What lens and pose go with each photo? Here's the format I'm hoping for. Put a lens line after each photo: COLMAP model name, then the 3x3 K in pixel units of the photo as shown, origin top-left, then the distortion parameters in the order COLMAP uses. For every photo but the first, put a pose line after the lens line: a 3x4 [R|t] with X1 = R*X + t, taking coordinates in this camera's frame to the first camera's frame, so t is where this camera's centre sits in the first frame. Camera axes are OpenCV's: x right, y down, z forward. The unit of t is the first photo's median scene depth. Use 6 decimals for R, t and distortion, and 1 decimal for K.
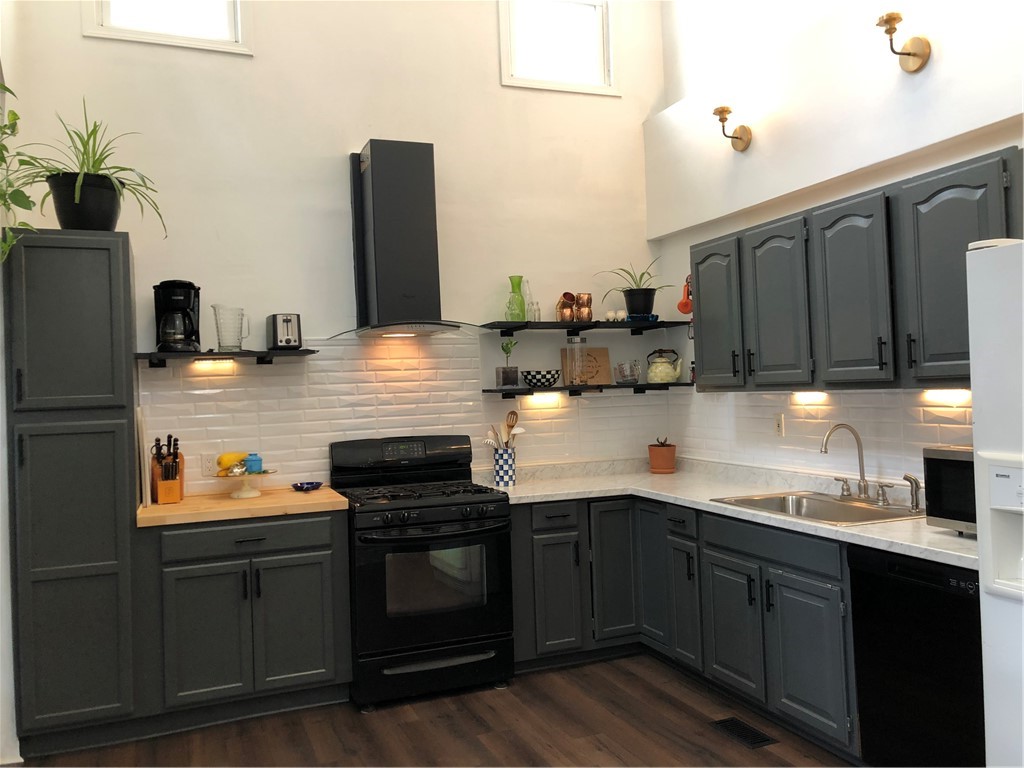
lens RADIAL K [[833.8, 0, 513.4], [0, 833.8, 389.2], [0, 0, 1]] dist [0.076787, -0.093377]
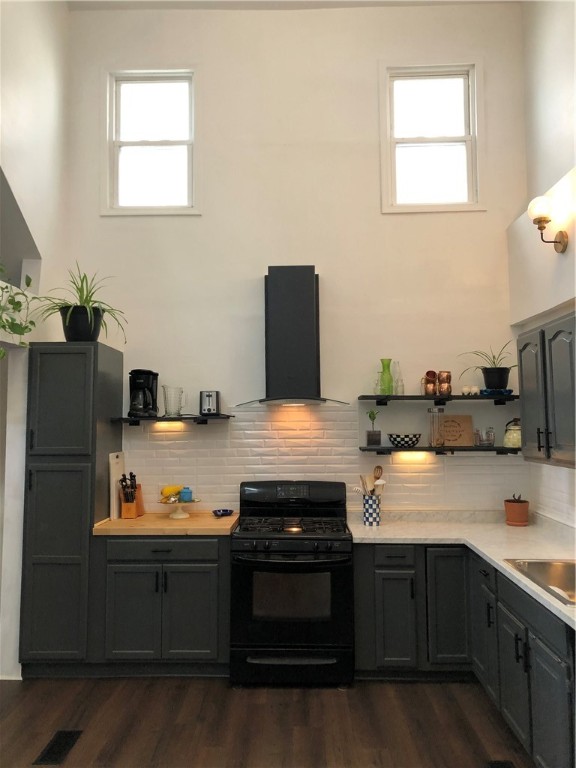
lens RADIAL K [[624.5, 0, 288.0], [0, 624.5, 384.0], [0, 0, 1]] dist [0.013326, 0.003985]
pose [[0.917417, 0.004797, -0.397898, 0.275063], [-0.026304, 0.998471, -0.048609, -0.053010], [0.397057, 0.055061, 0.916141, 0.077982]]
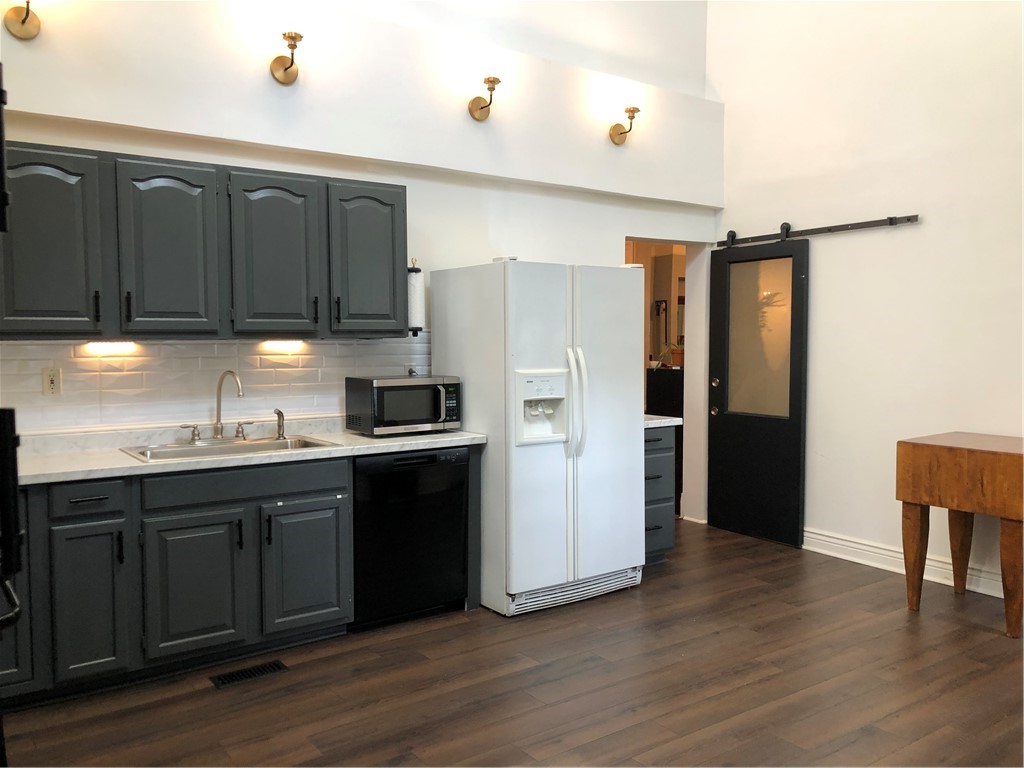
lens RADIAL K [[833.8, 0, 513.4], [0, 833.8, 389.2], [0, 0, 1]] dist [0.076787, -0.093377]
pose [[-0.232355, -0.022140, 0.972379, -0.642528], [0.014094, 0.999559, 0.026127, 0.035611], [-0.972529, 0.019776, -0.231940, 0.758732]]
